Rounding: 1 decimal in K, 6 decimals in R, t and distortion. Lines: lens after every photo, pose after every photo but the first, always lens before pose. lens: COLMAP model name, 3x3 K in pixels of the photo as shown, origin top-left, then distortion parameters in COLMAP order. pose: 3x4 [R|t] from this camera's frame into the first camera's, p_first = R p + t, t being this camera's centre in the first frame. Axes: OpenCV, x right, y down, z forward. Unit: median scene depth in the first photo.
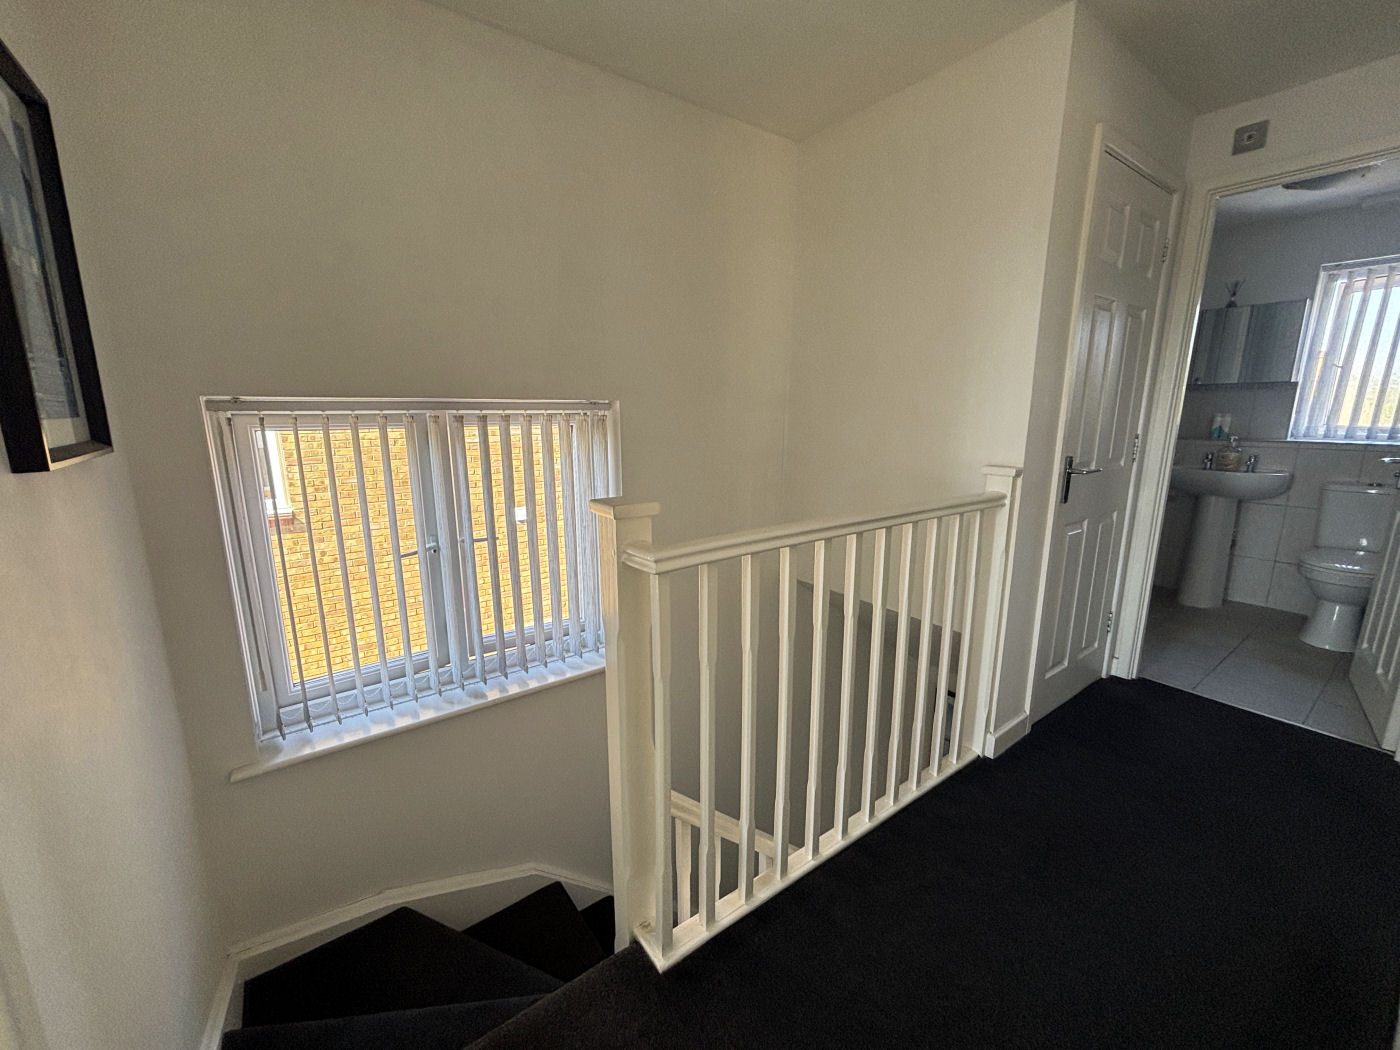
lens RADIAL K [[562.4, 0, 699.7], [0, 562.4, 526.6], [0, 0, 1]] dist [0.000888, -0.000650]
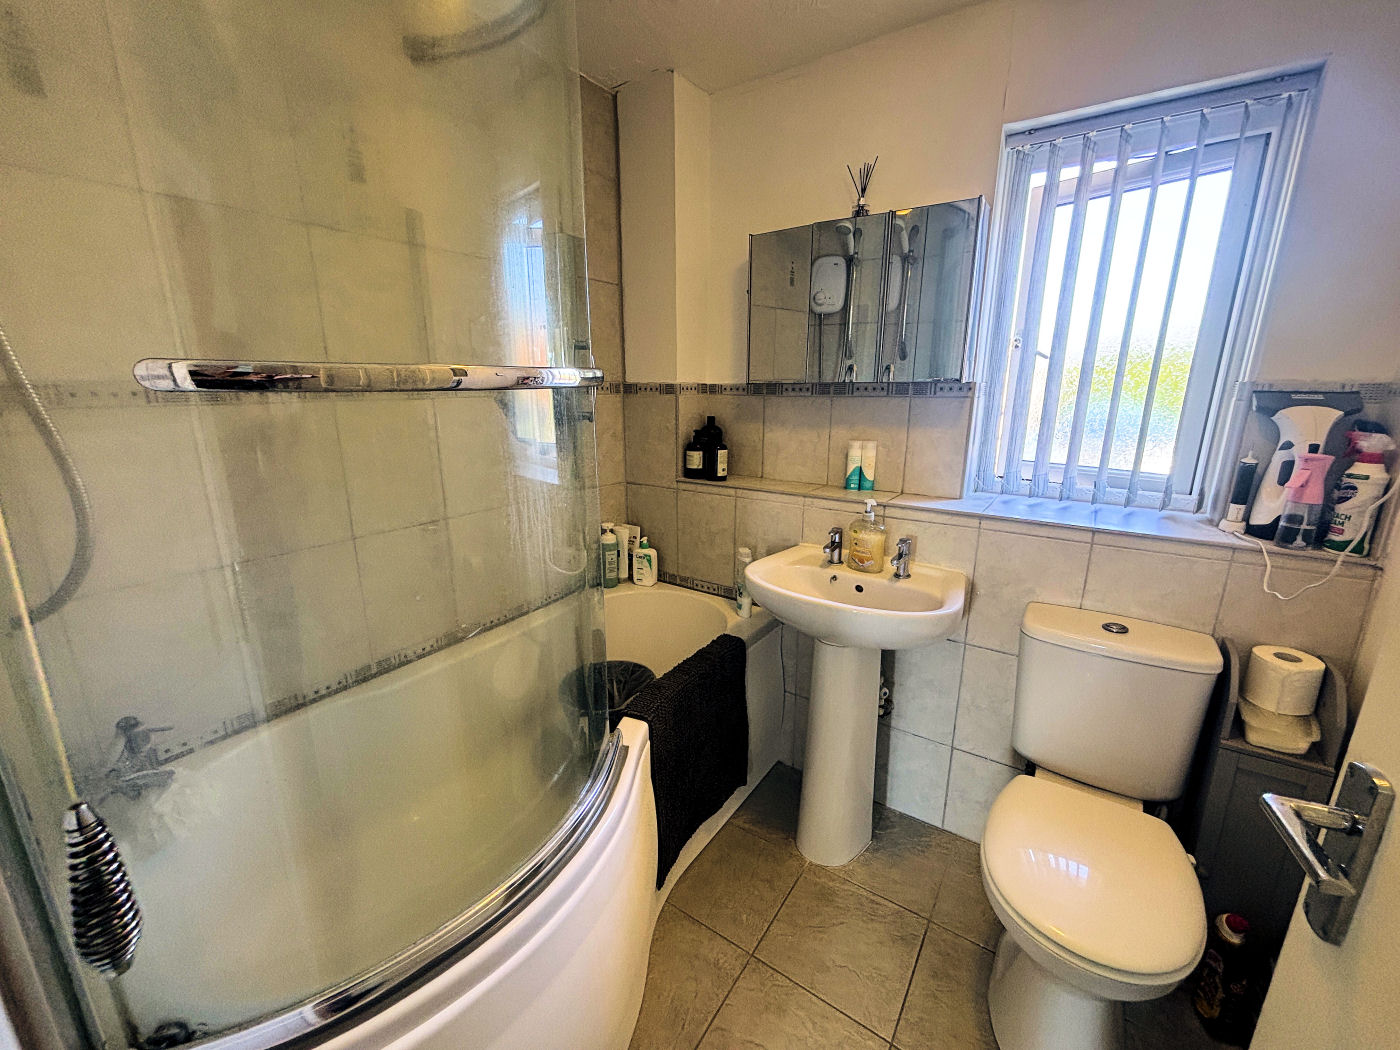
lens RADIAL K [[562.4, 0, 701.7], [0, 562.4, 522.7], [0, 0, 1]] dist [0.000888, -0.000650]
pose [[0.947054, -0.077975, 0.311462, 0.656467], [0.061906, 0.996206, 0.061168, -0.174988], [-0.315050, -0.038648, 0.948288, 0.589540]]
